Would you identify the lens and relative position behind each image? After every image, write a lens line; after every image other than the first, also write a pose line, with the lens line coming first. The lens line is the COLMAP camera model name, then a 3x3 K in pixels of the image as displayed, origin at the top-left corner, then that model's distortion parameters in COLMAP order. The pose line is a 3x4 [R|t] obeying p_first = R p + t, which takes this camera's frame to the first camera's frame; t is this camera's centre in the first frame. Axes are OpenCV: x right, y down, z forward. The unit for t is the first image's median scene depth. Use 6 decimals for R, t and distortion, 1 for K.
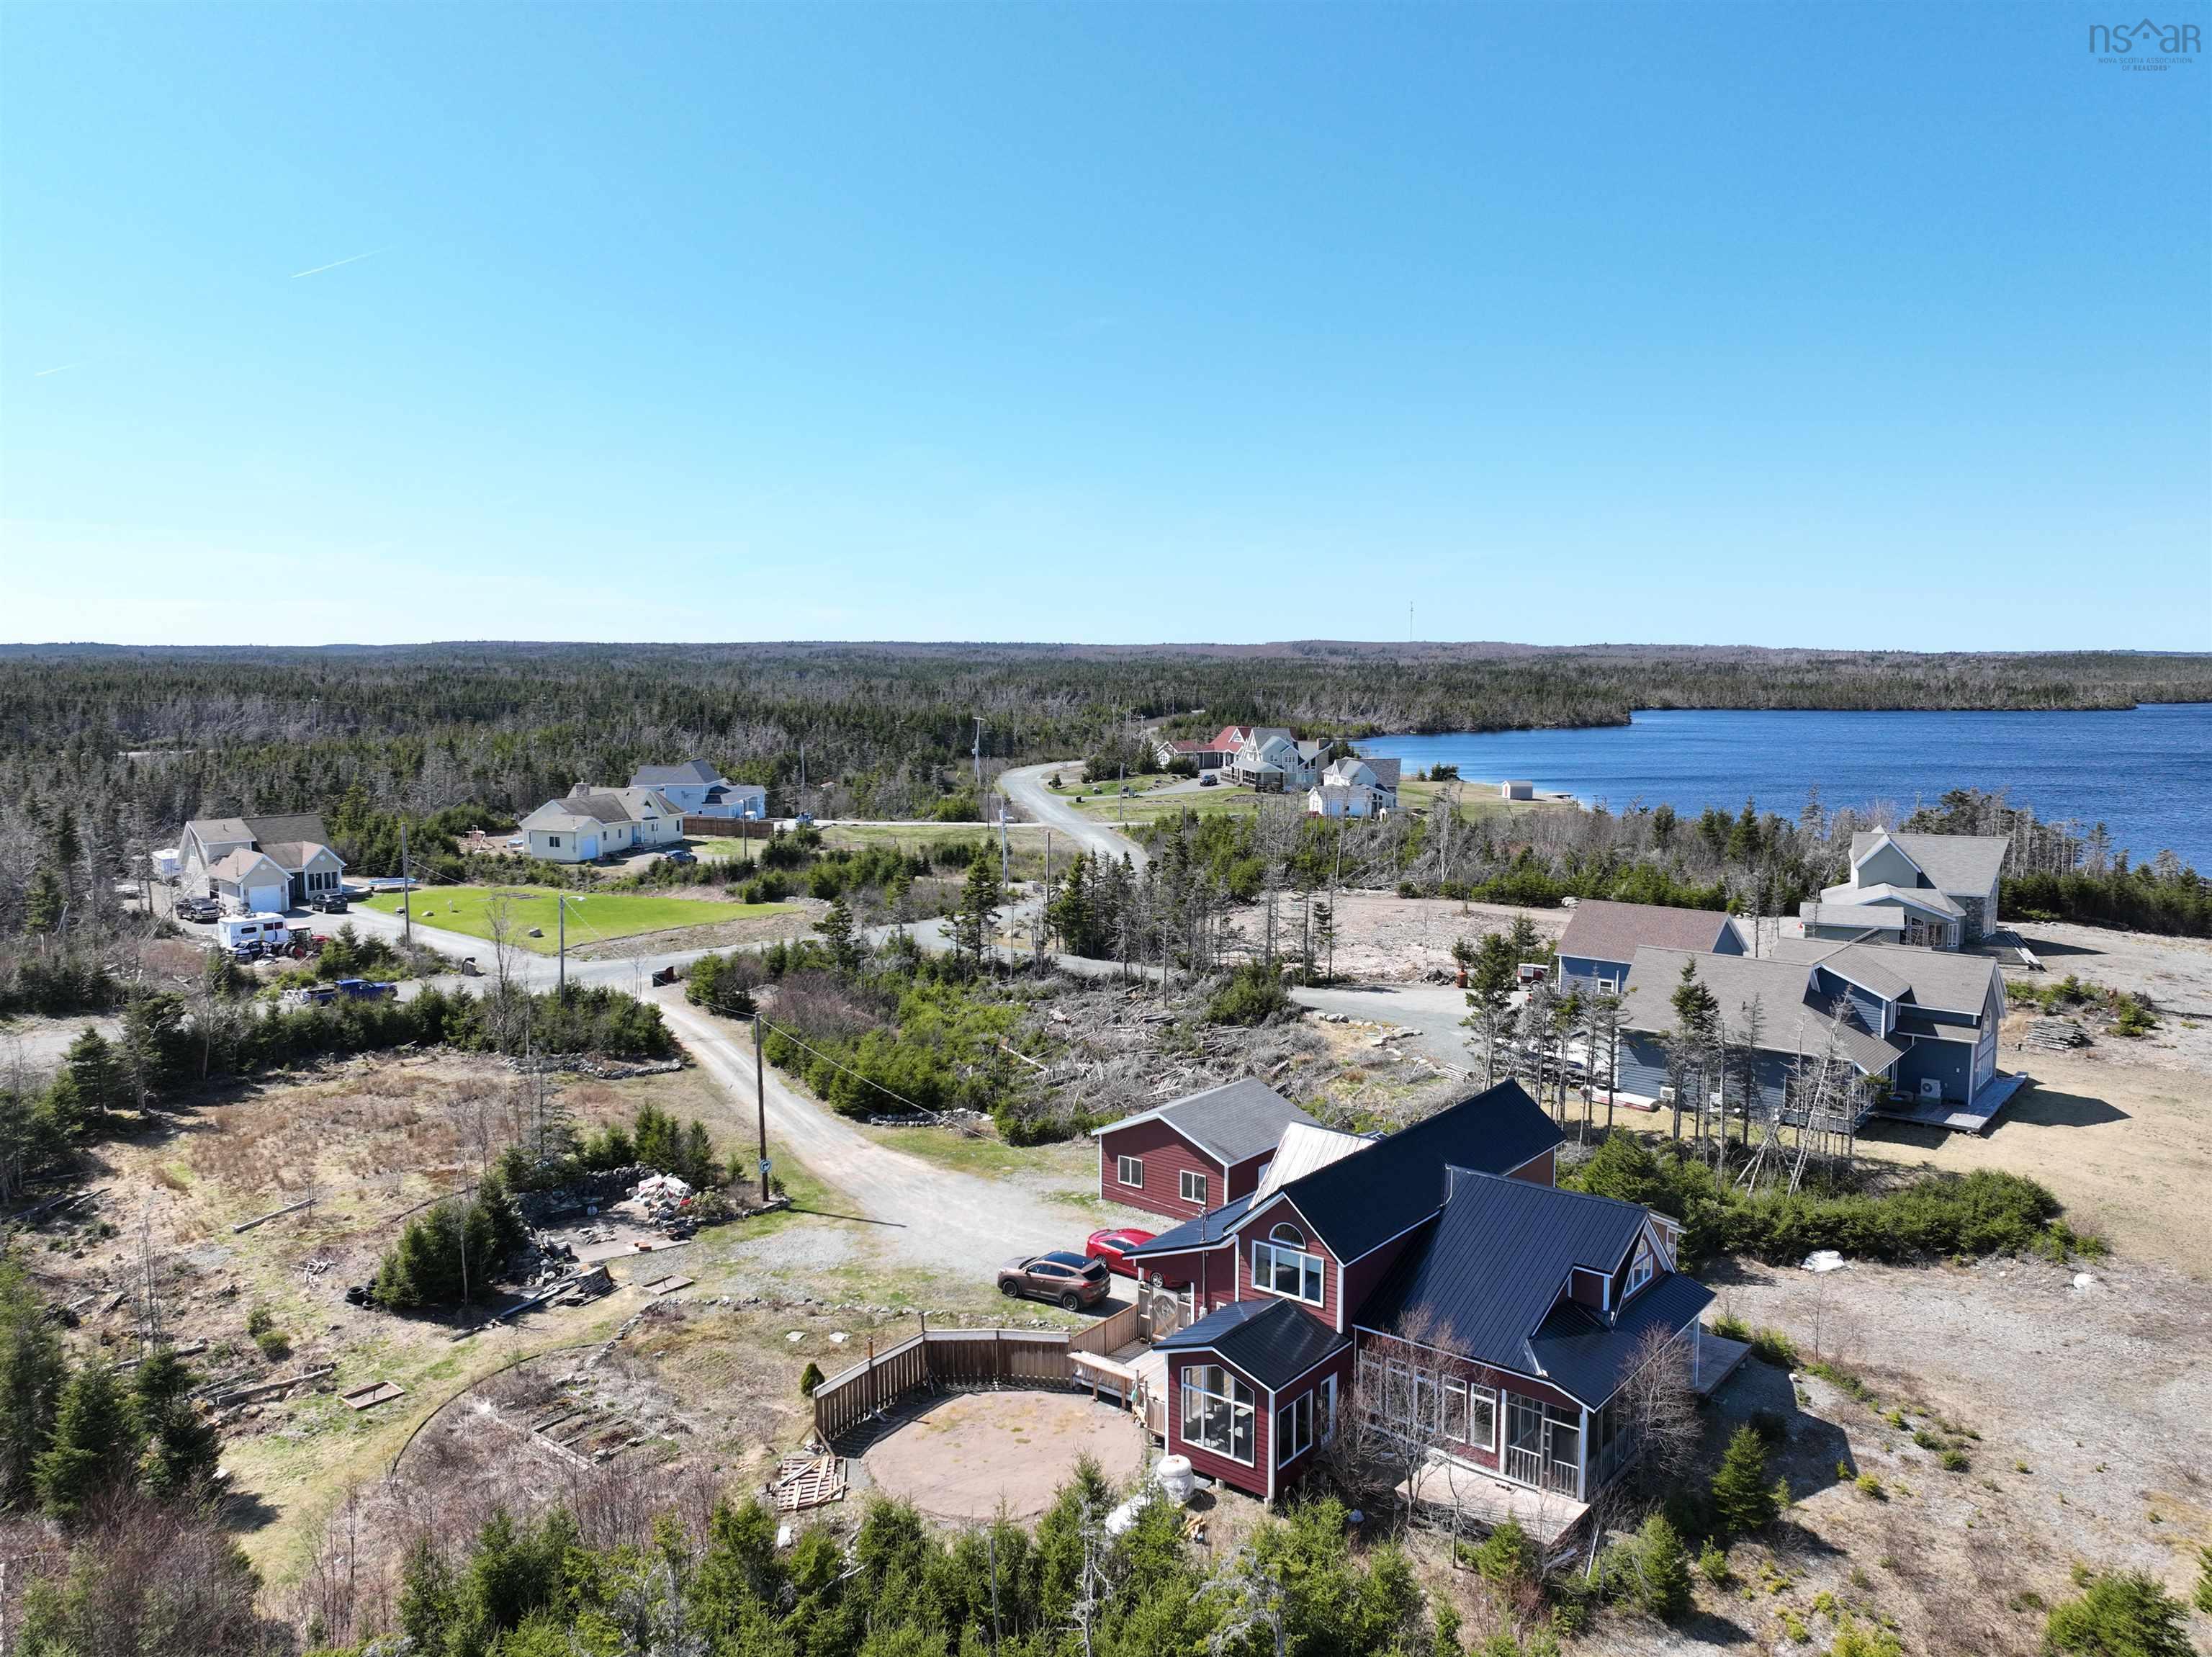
lens RADIAL K [[1610.9, 0, 1109.9], [0, 1610.9, 839.0], [0, 0, 1]] dist [0.002807, 0.005285]
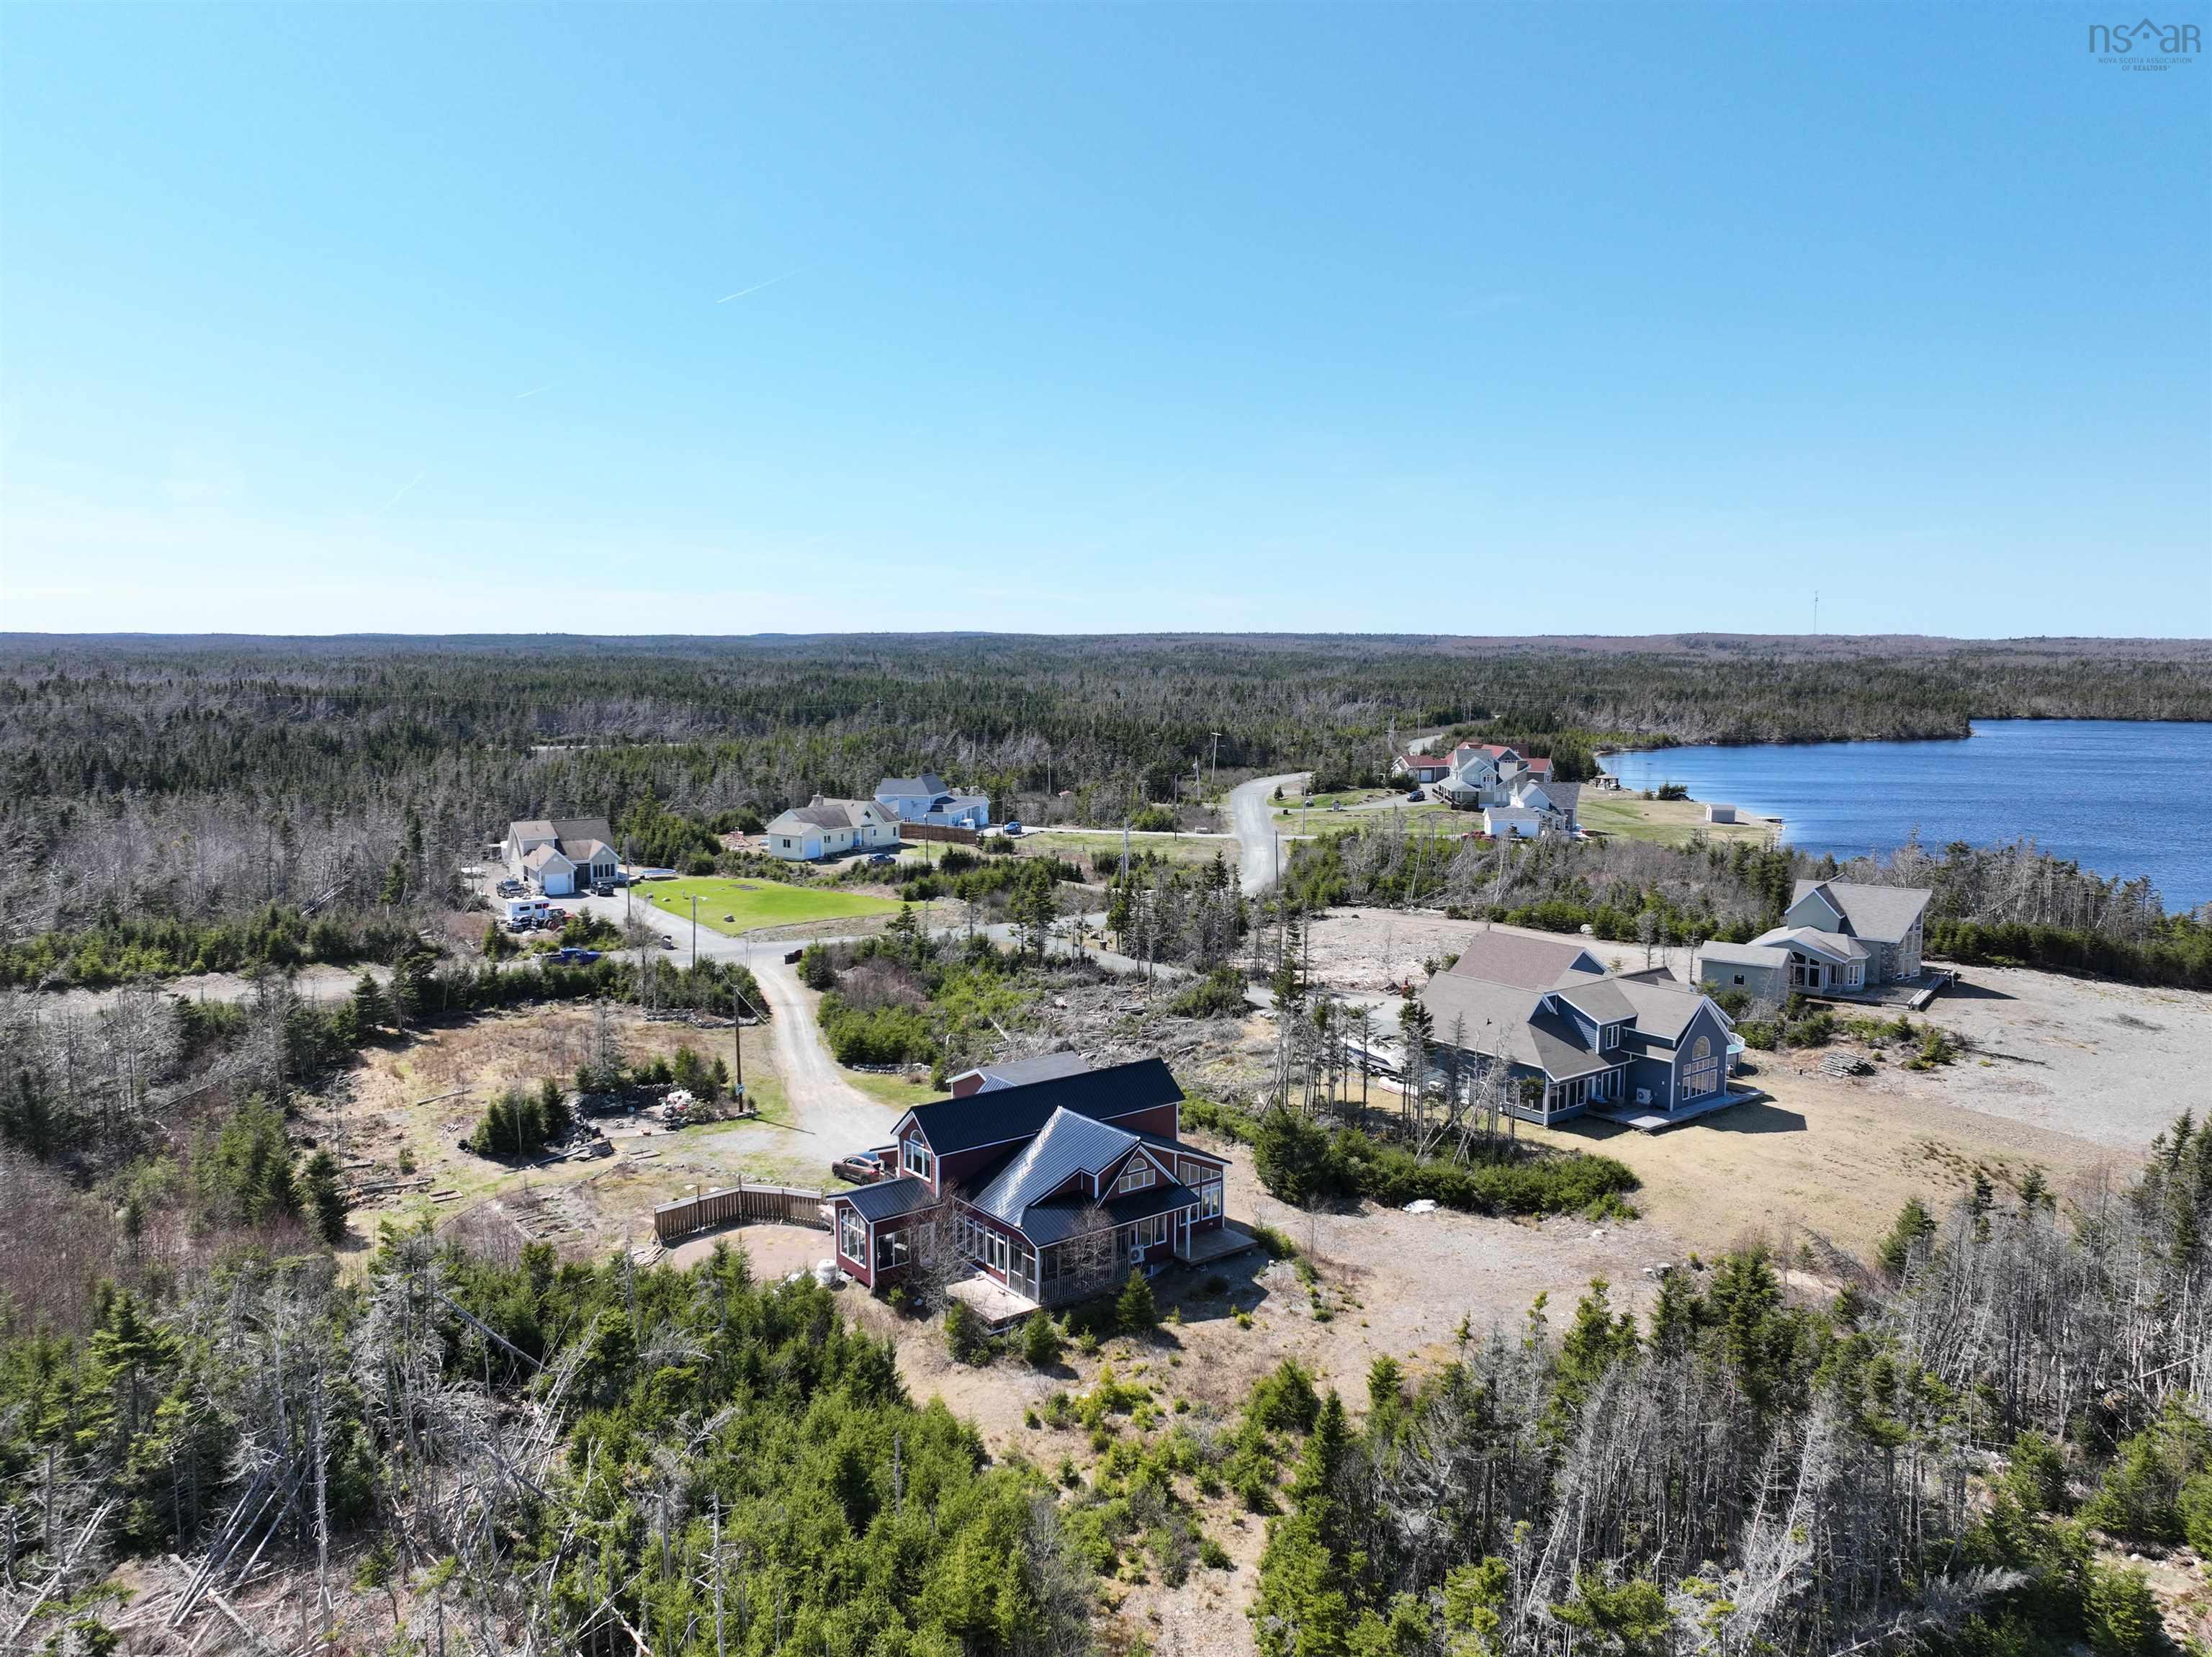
lens RADIAL K [[1610.9, 0, 1109.0], [0, 1610.9, 818.6], [0, 0, 1]] dist [0.002807, 0.005285]
pose [[0.971633, 0.028194, -0.234807, 0.398481], [-0.029388, 0.999567, -0.001588, -0.047806], [0.234661, 0.008443, 0.972041, -0.324563]]
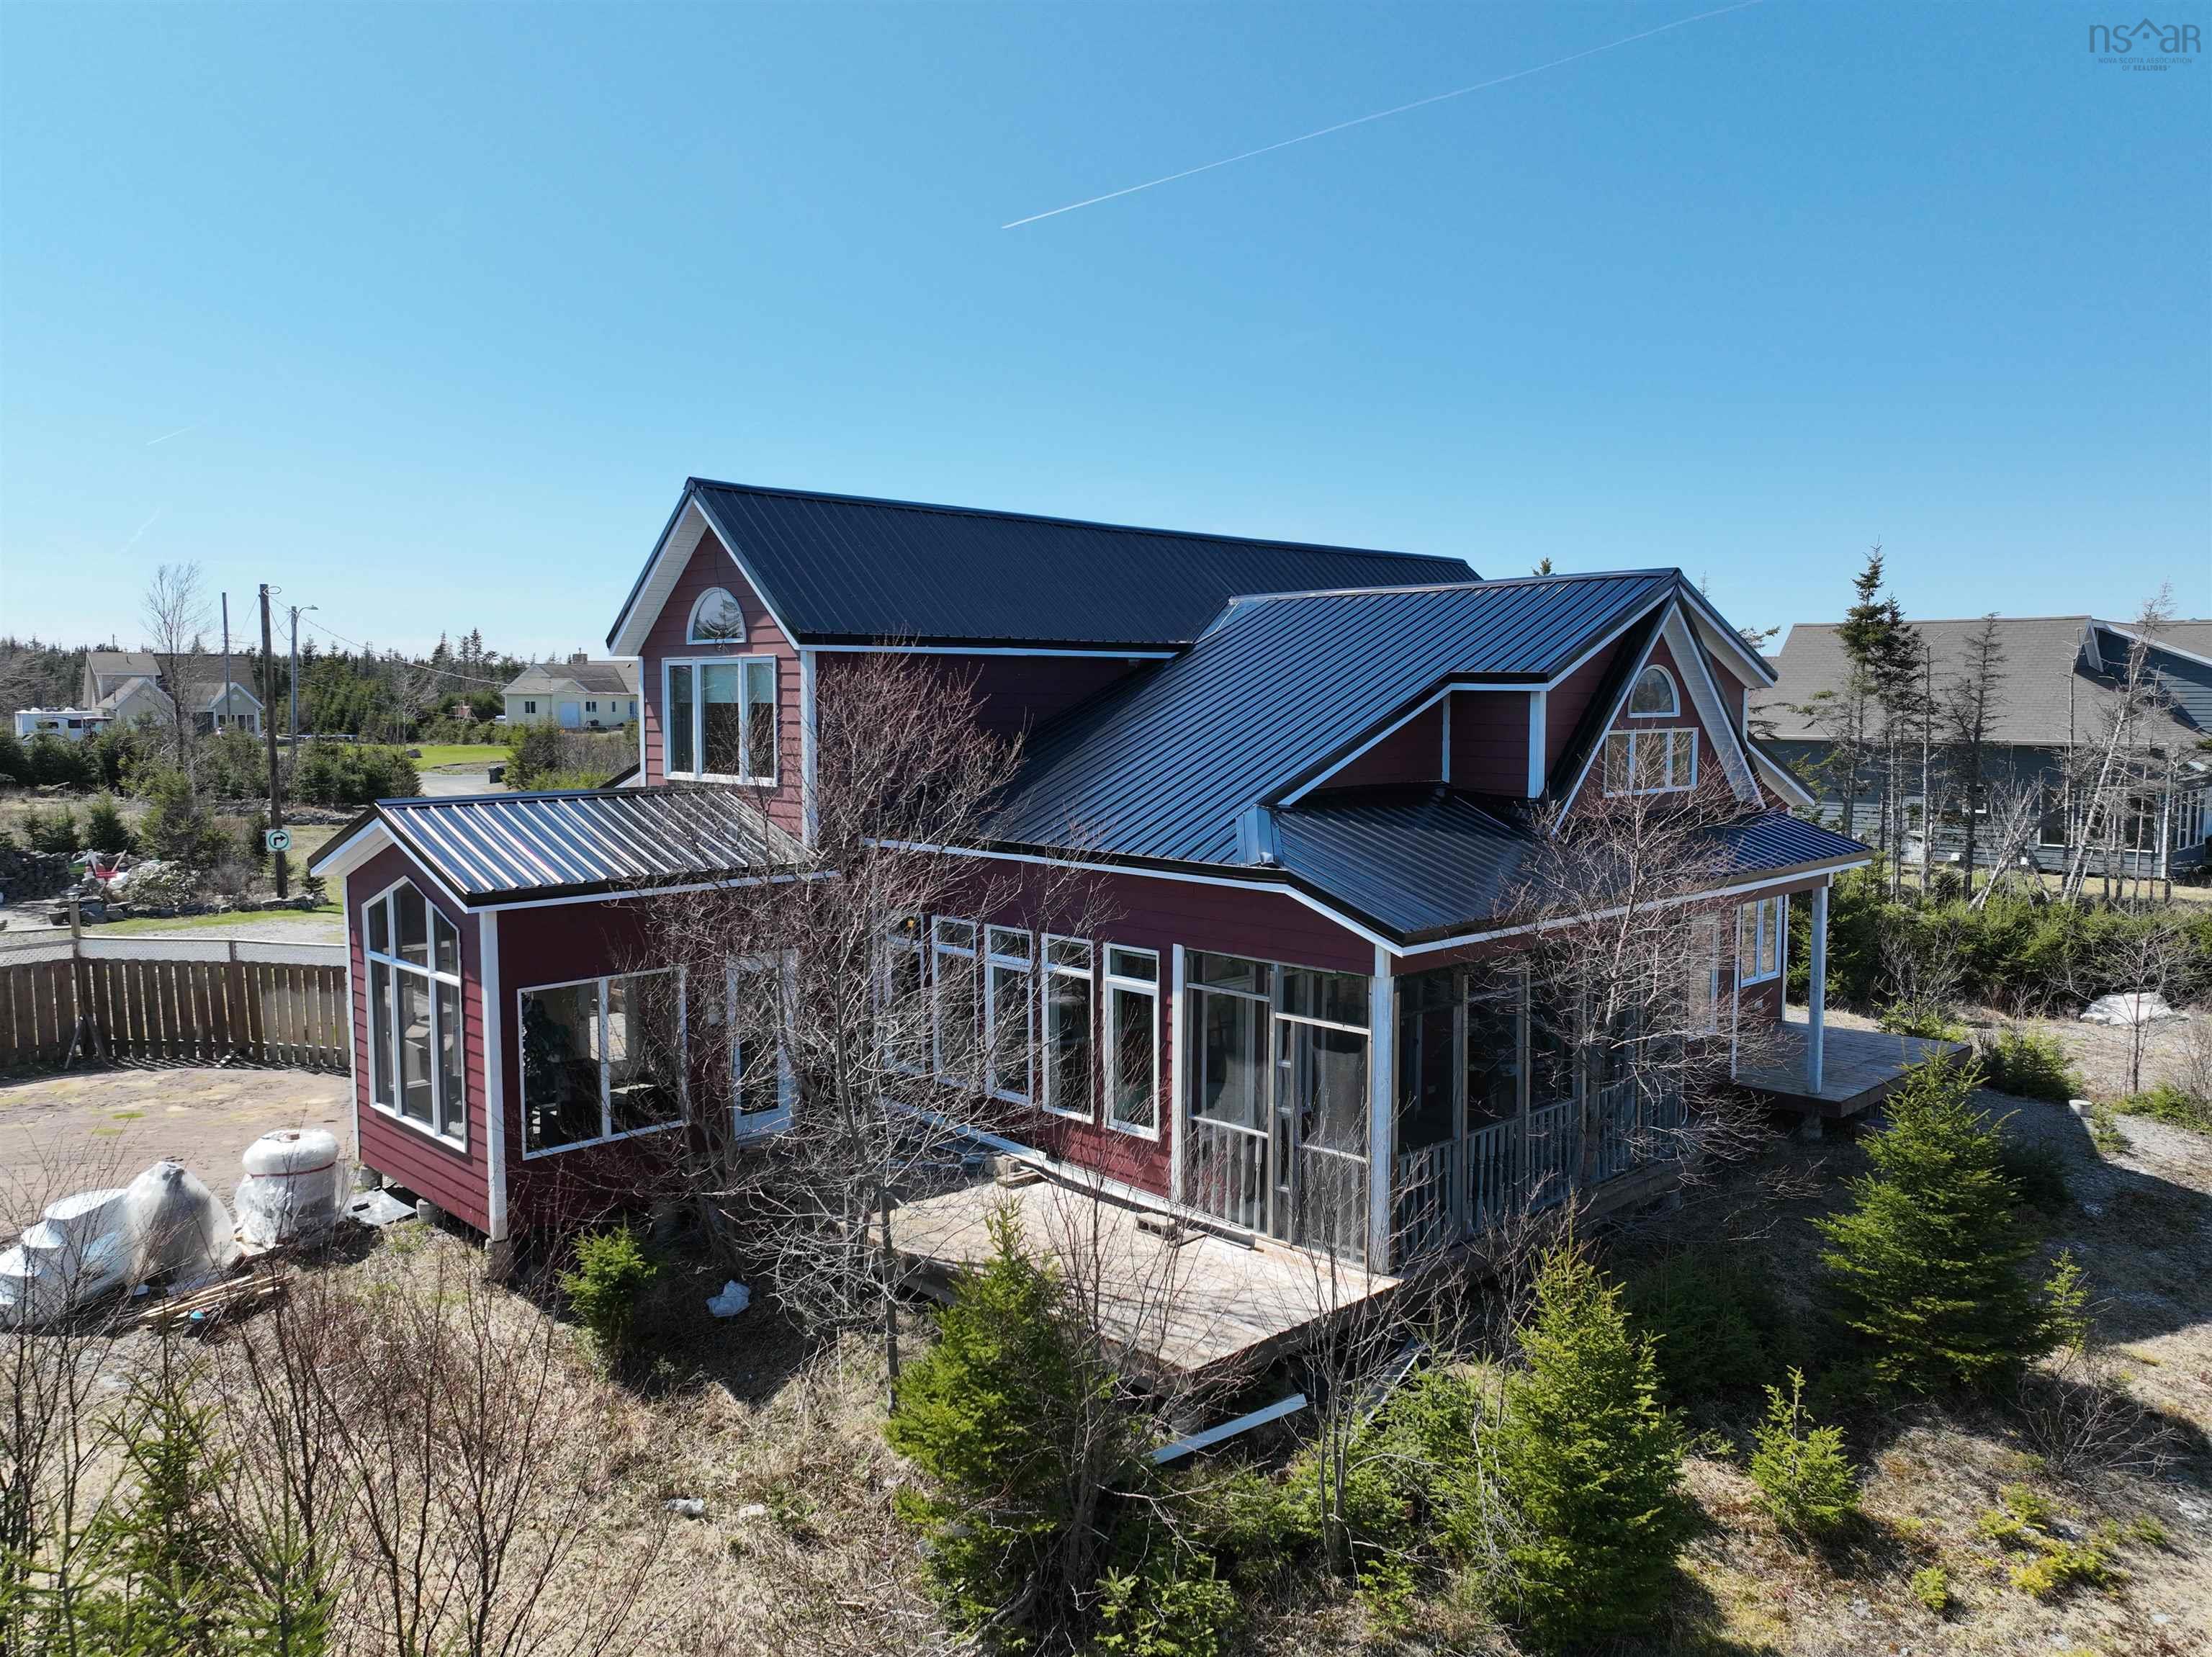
lens RADIAL K [[1610.9, 0, 1110.4], [0, 1610.9, 830.4], [0, 0, 1]] dist [0.002807, 0.005285]
pose [[0.992713, 0.014137, -0.119674, 0.148969], [-0.017524, 0.999474, -0.027294, 0.180514], [0.119225, 0.029192, 0.992438, 0.368050]]
